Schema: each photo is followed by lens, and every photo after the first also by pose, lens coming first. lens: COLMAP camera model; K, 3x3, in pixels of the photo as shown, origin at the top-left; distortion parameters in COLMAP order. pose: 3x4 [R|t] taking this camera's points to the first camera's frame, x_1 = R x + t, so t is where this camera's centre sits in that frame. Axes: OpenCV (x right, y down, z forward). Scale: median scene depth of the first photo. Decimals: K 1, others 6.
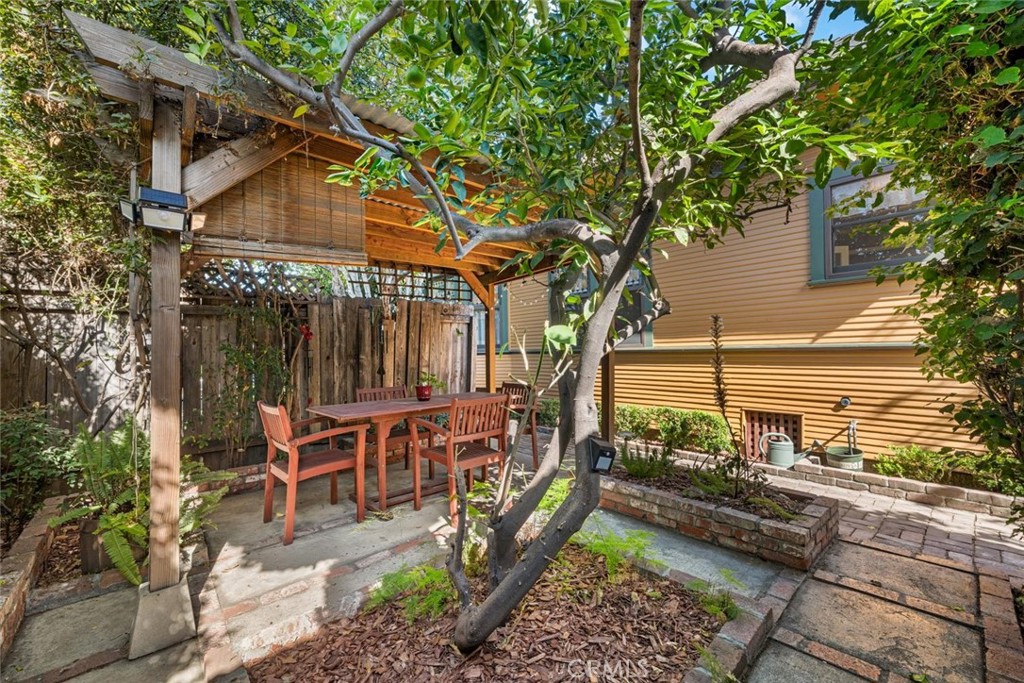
lens RADIAL K [[411.0, 0, 512.0], [0, 411.0, 341.5], [0, 0, 1]] dist [0.000607, 0.000206]
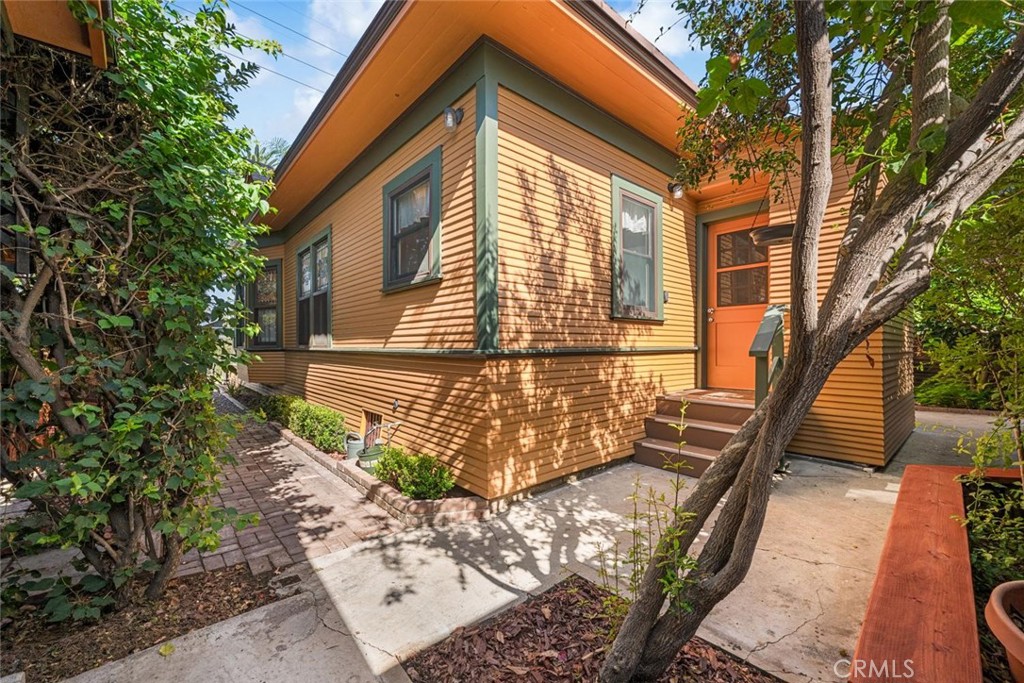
lens RADIAL K [[411.0, 0, 512.0], [0, 411.0, 341.5], [0, 0, 1]] dist [0.000607, 0.000206]
pose [[0.999722, 0.020191, -0.012179, 1.432993], [-0.019998, 0.999676, 0.015740, -0.047783], [0.012493, -0.015492, 0.999802, -0.067767]]
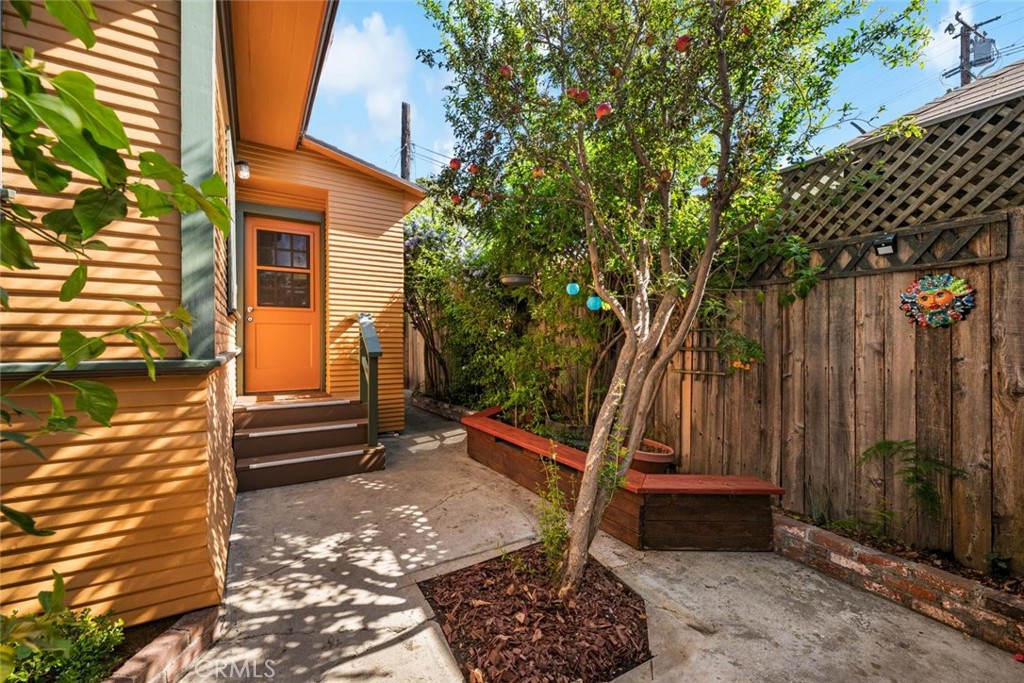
lens RADIAL K [[420.6, 0, 512.0], [0, 420.6, 341.5], [0, 0, 1]] dist [-0.000835, -0.000175]
pose [[0.181666, 0.022523, 0.983102, 0.819812], [-0.019787, 0.999619, -0.019245, -0.032723], [-0.983161, -0.015956, 0.182042, 0.392496]]
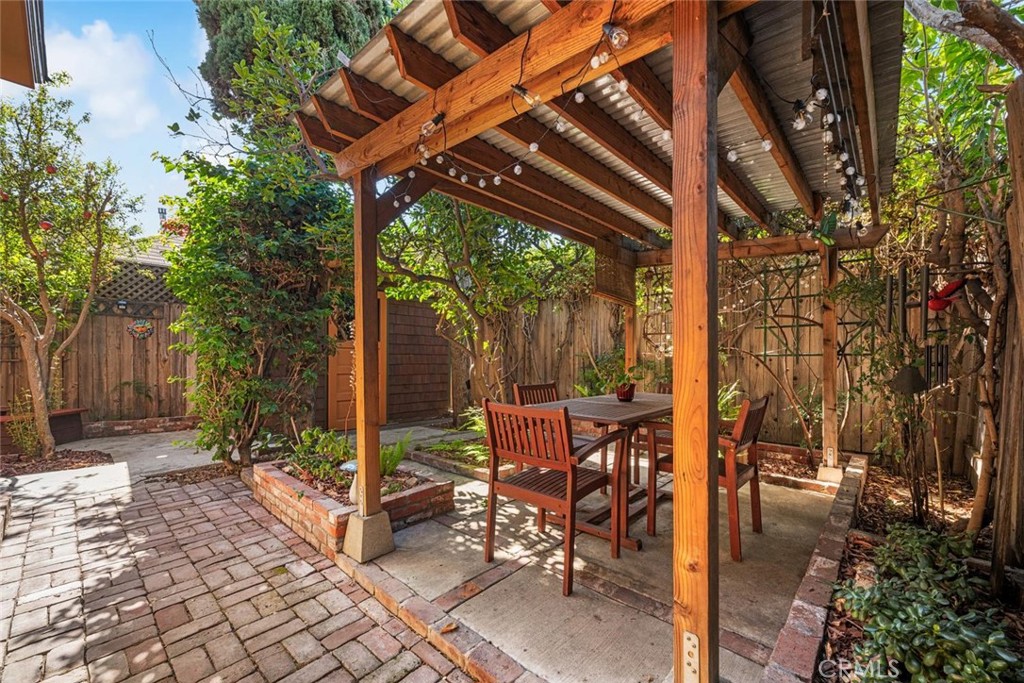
lens RADIAL K [[413.1, 0, 514.0], [0, 413.1, 360.0], [0, 0, 1]] dist [0.000626, -0.000125]
pose [[-0.993801, 0.021715, -0.109033, 0.098691], [0.023160, 0.999660, -0.012003, 0.082146], [0.108735, -0.014453, -0.993966, 1.980996]]
